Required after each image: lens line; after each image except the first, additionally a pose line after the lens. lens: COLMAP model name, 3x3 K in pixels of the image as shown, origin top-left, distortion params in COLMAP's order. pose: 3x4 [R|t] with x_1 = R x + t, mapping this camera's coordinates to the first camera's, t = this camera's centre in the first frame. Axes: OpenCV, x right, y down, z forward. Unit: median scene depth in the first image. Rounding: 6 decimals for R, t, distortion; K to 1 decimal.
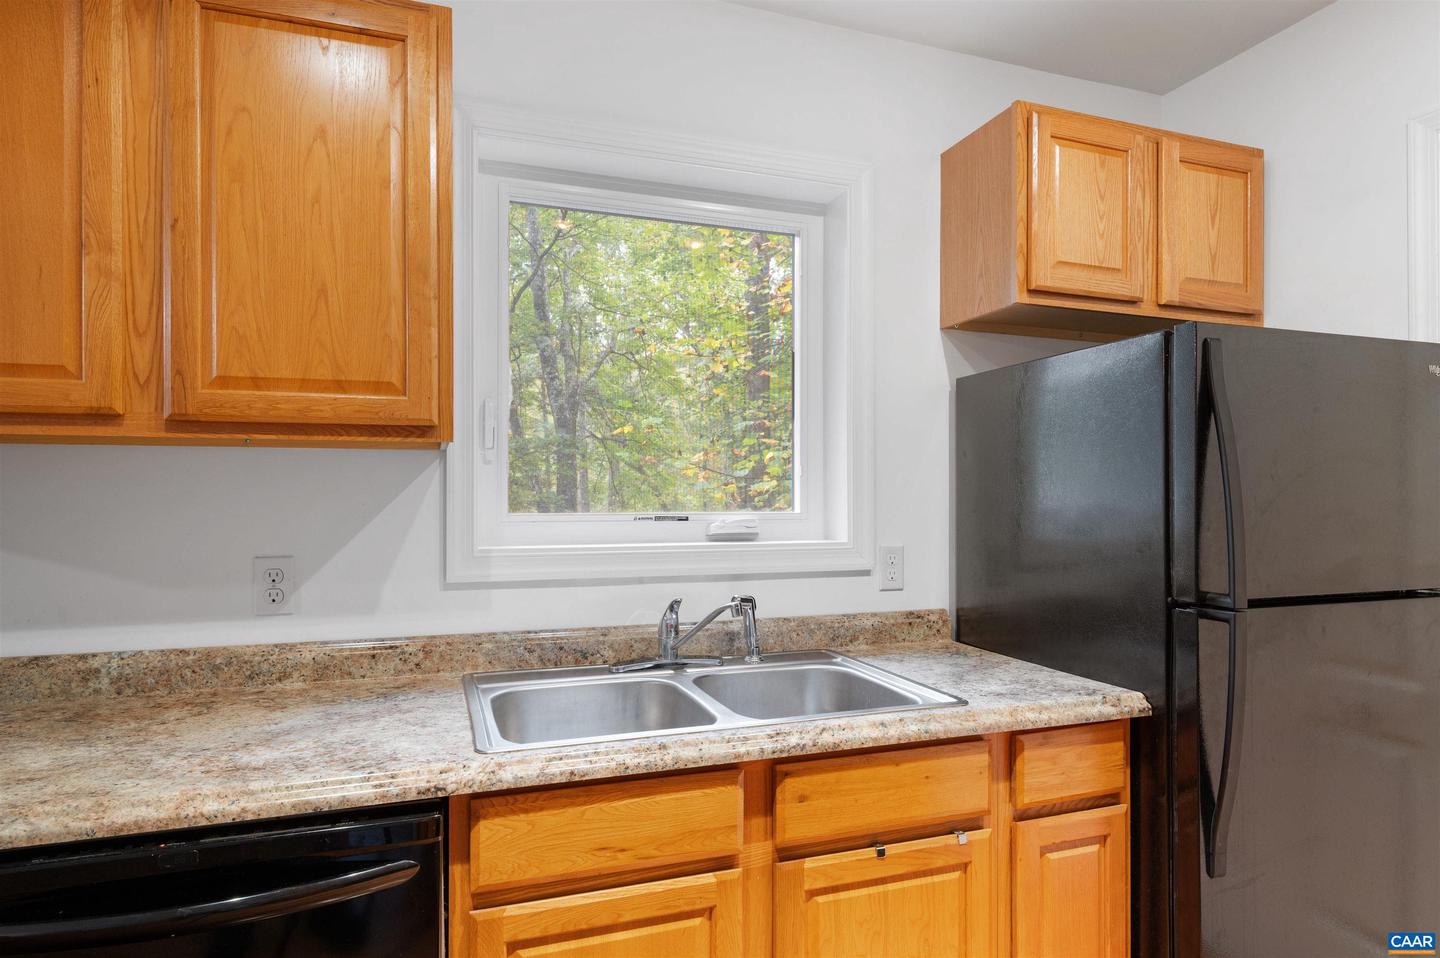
lens RADIAL K [[811.7, 0, 720.0], [0, 811.7, 479.0], [0, 0, 1]] dist [-0.000076, -0.000612]
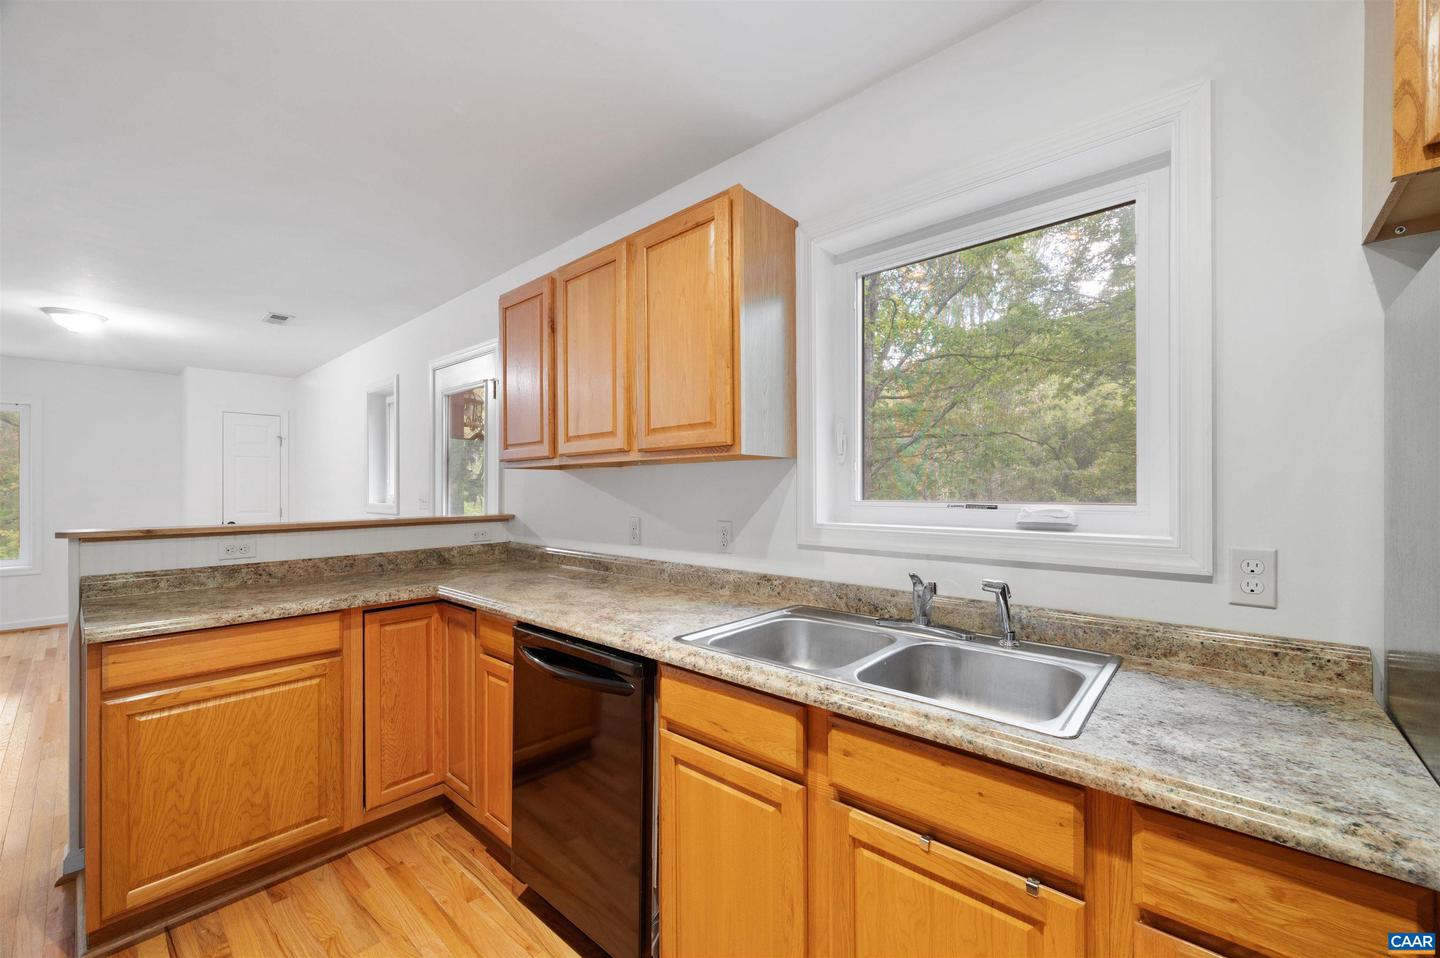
lens RADIAL K [[571.7, 0, 720.0], [0, 571.7, 479.0], [0, 0, 1]] dist [0.000680, 0.000122]
pose [[0.484180, -0.016359, -0.874816, 0.668900], [0.021427, 0.999747, -0.006835, 0.011171], [0.874706, -0.015435, 0.484408, 0.429377]]
